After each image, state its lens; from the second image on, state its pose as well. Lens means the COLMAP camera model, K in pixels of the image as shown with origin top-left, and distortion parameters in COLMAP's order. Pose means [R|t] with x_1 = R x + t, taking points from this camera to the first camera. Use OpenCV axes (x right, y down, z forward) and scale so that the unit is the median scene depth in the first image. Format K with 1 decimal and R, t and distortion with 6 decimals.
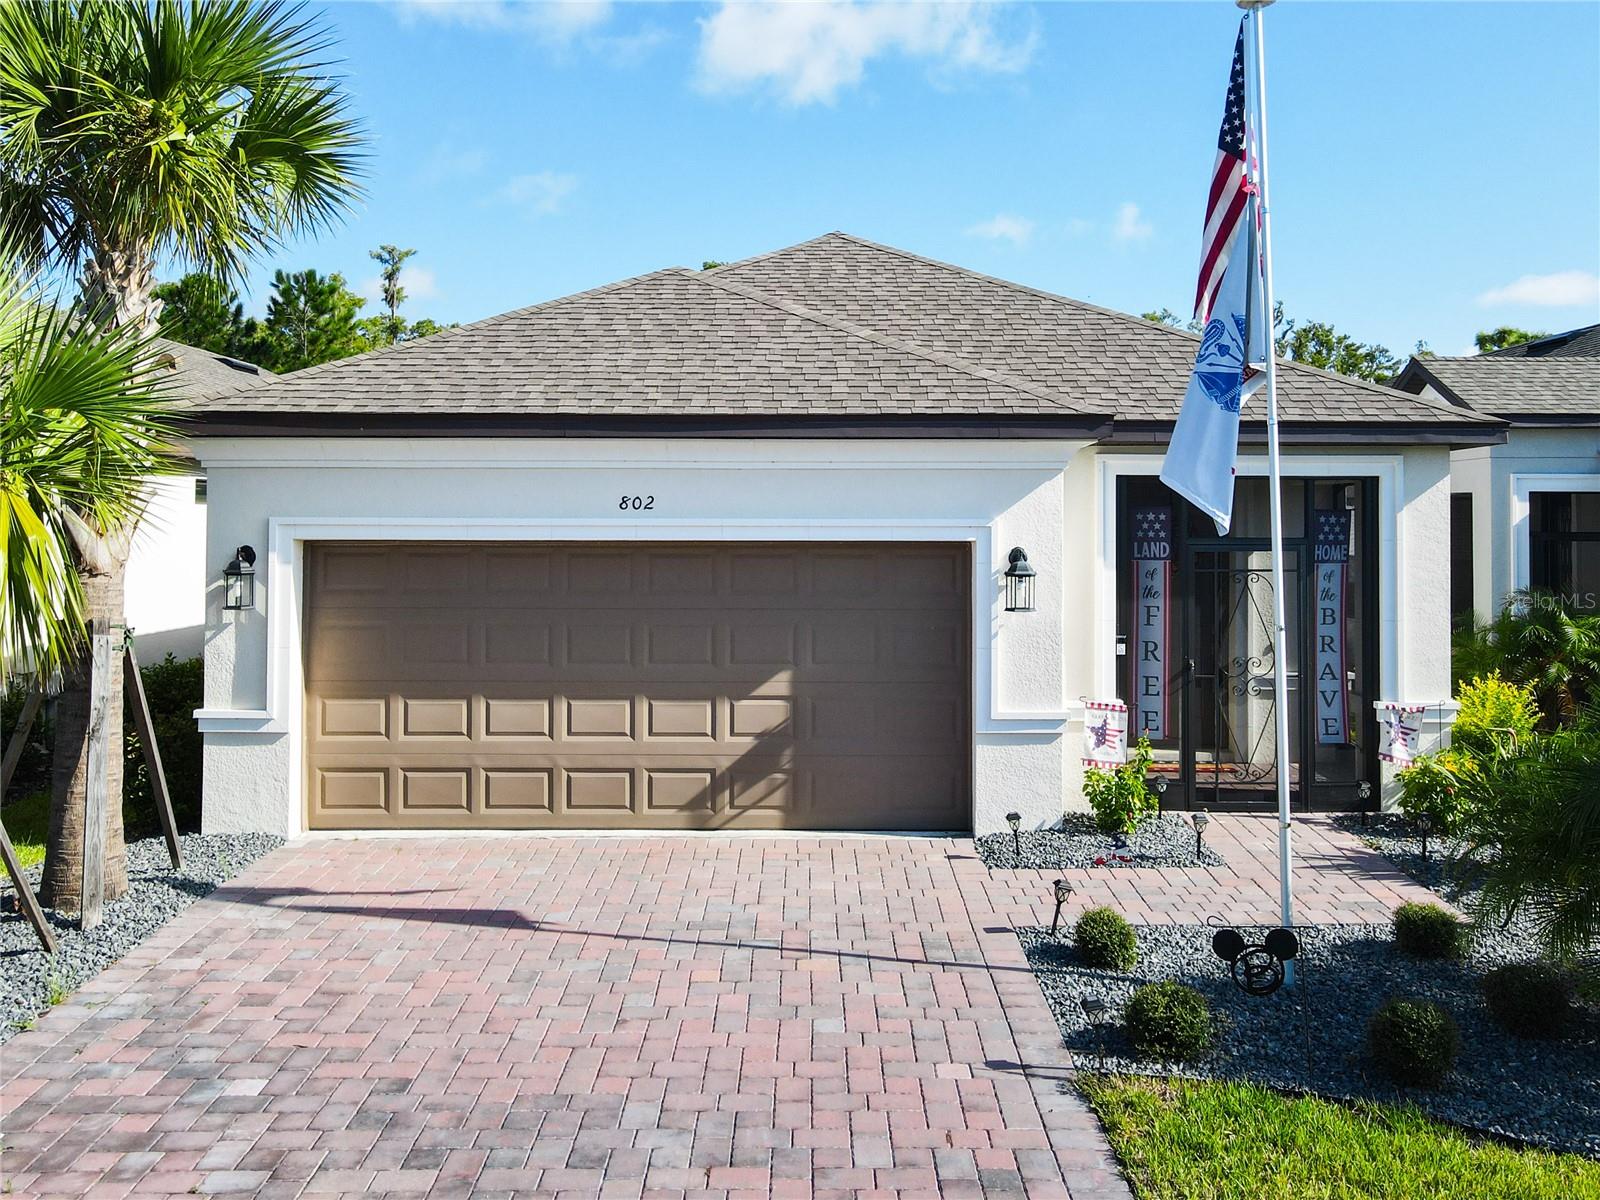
lens RADIAL K [[1405.7, 0, 820.6], [0, 1405.7, 473.3], [0, 0, 1]] dist [0.005703, 0.025286]
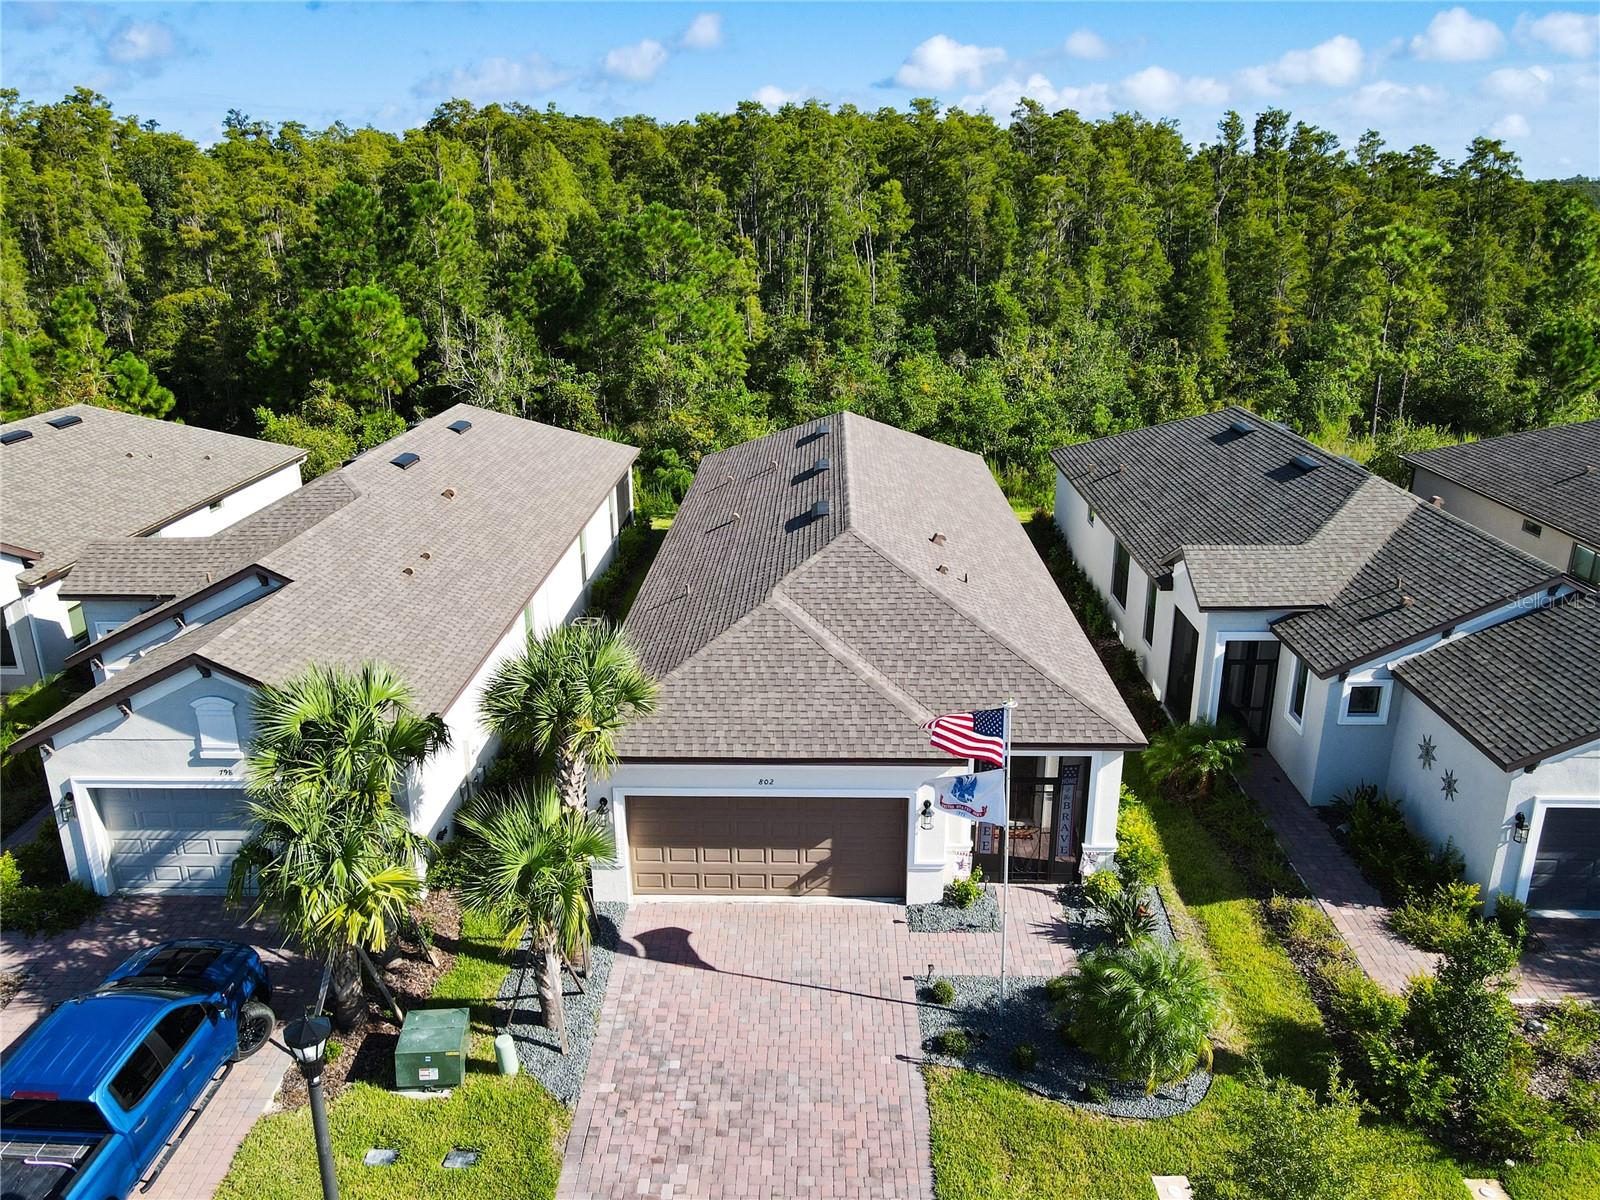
lens RADIAL K [[1206.2, 0, 794.3], [0, 1206.2, 604.2], [0, 0, 1]] dist [0.010896, 0.006383]
pose [[0.999412, 0.001850, -0.034244, -0.014639], [0.010303, 0.936216, 0.351274, -0.951517], [0.032710, -0.351420, 0.935646, -0.773400]]
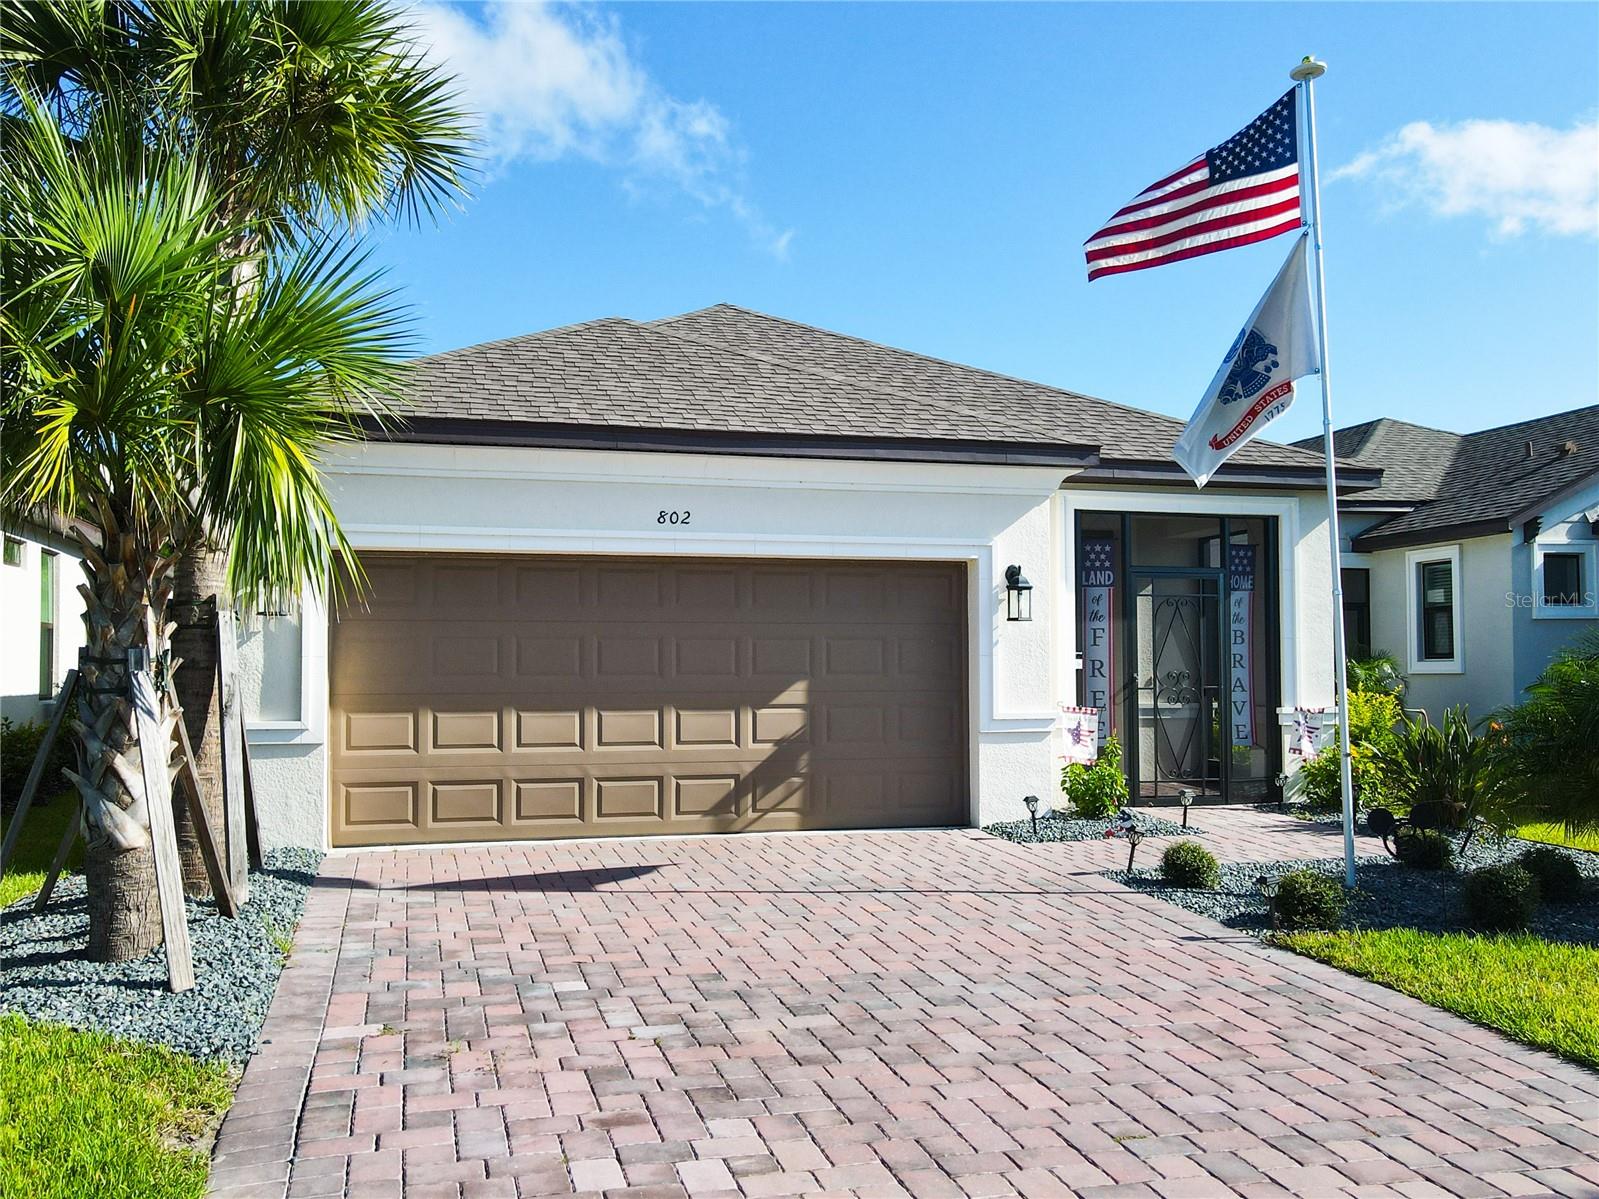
lens RADIAL K [[1419.5, 0, 799.5], [0, 1419.5, 599.5], [0, 0, 1]] dist [0.033850, -0.000452]
pose [[0.966530, 0.006523, 0.256471, -0.304634], [-0.001774, 0.999823, -0.018743, 0.099197], [-0.256548, 0.017660, 0.966370, -0.040927]]
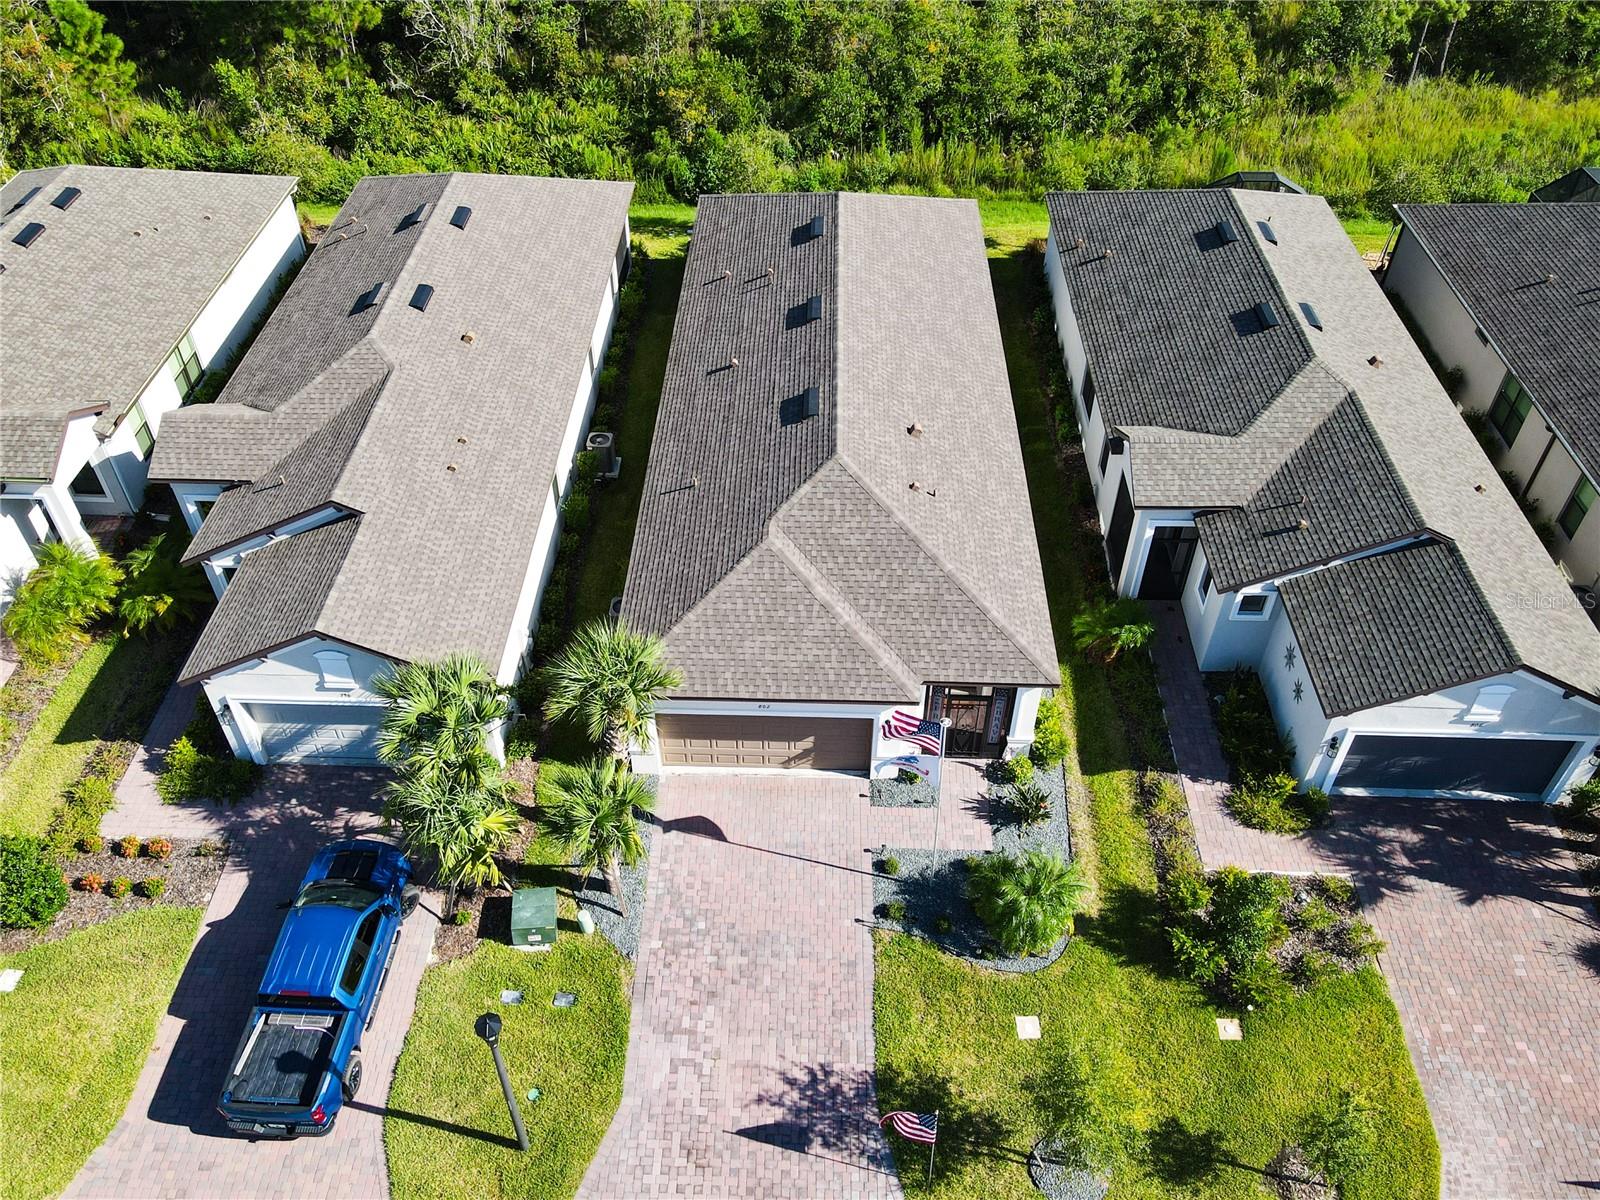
lens RADIAL K [[1275.0, 0, 792.4], [0, 1275.0, 610.8], [0, 0, 1]] dist [0.004088, 0.001518]
pose [[0.999414, 0.023570, -0.024819, -0.005365], [0.000699, 0.710913, 0.703280, -2.038489], [0.034221, -0.702885, 0.710480, -0.805079]]
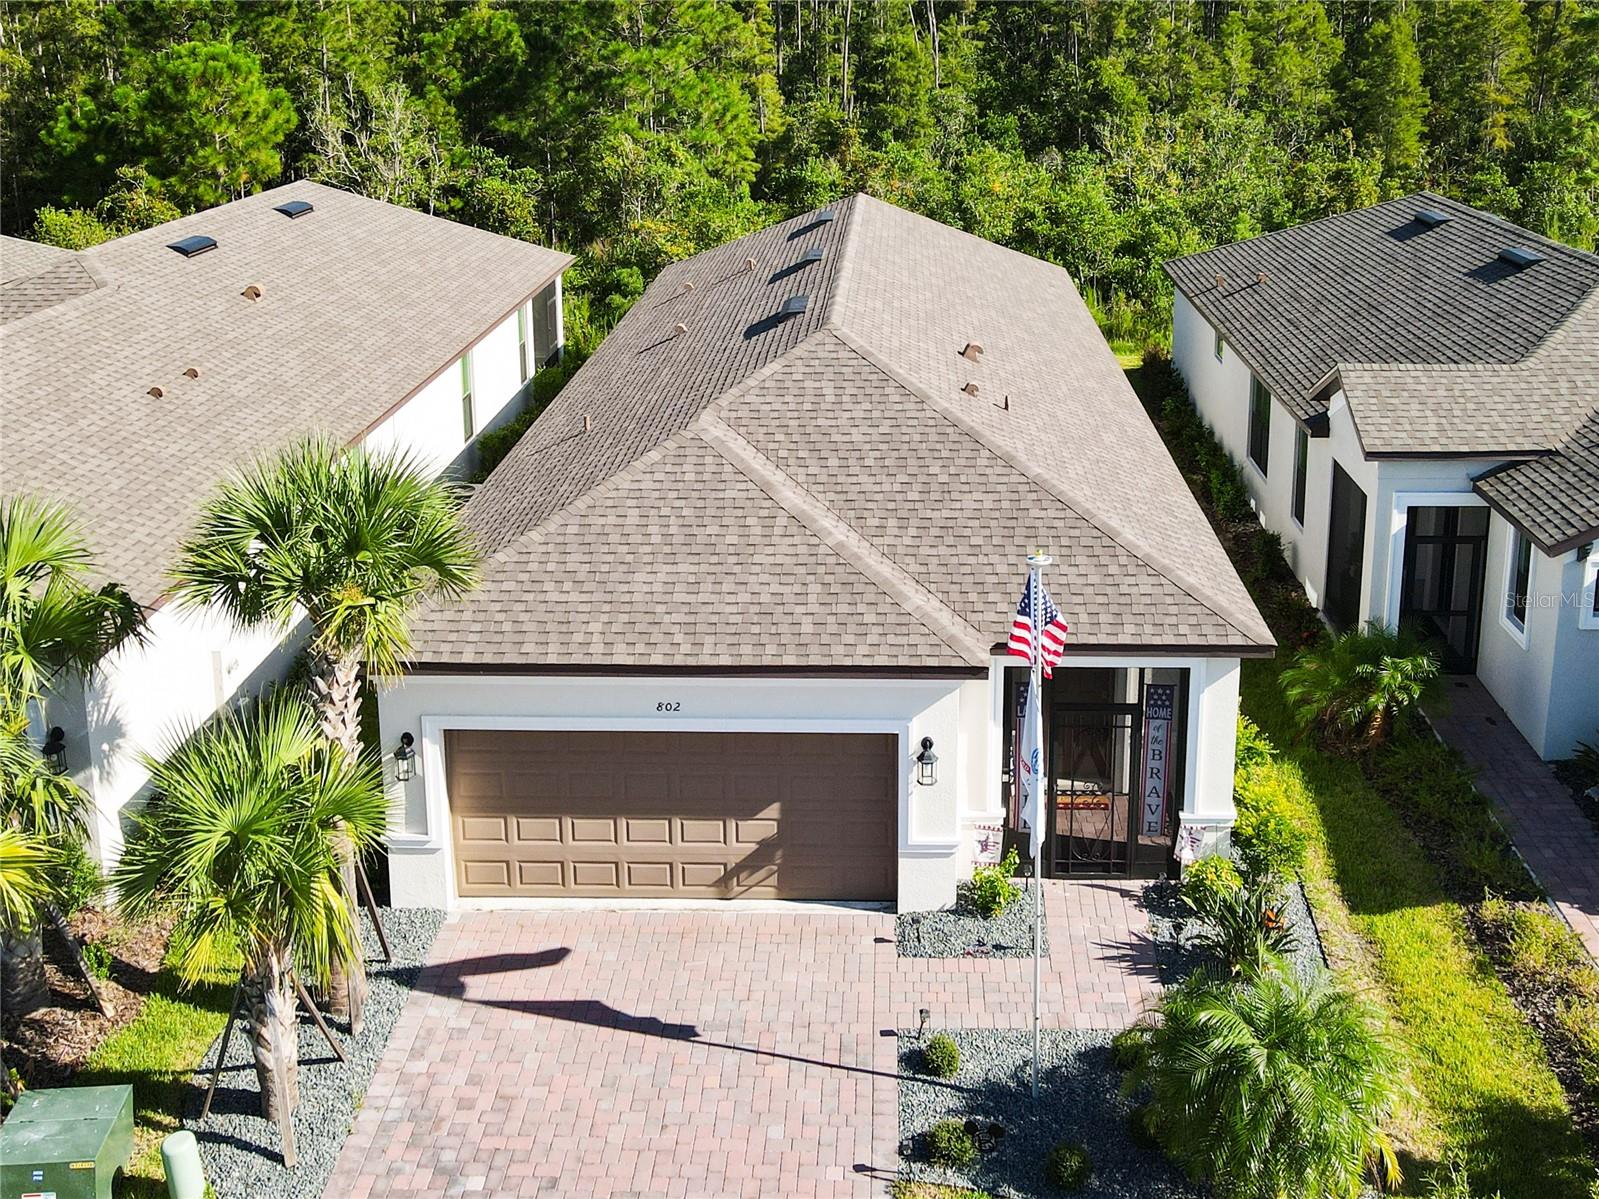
lens RADIAL K [[1660.5, 0, 879.4], [0, 1660.5, 331.4], [0, 0, 1]] dist [0.012724, -0.000681]
pose [[0.999841, 0.003951, -0.017398, 0.116271], [0.000342, 0.970740, 0.240131, -0.763033], [0.017838, -0.240099, 0.970584, -0.577233]]
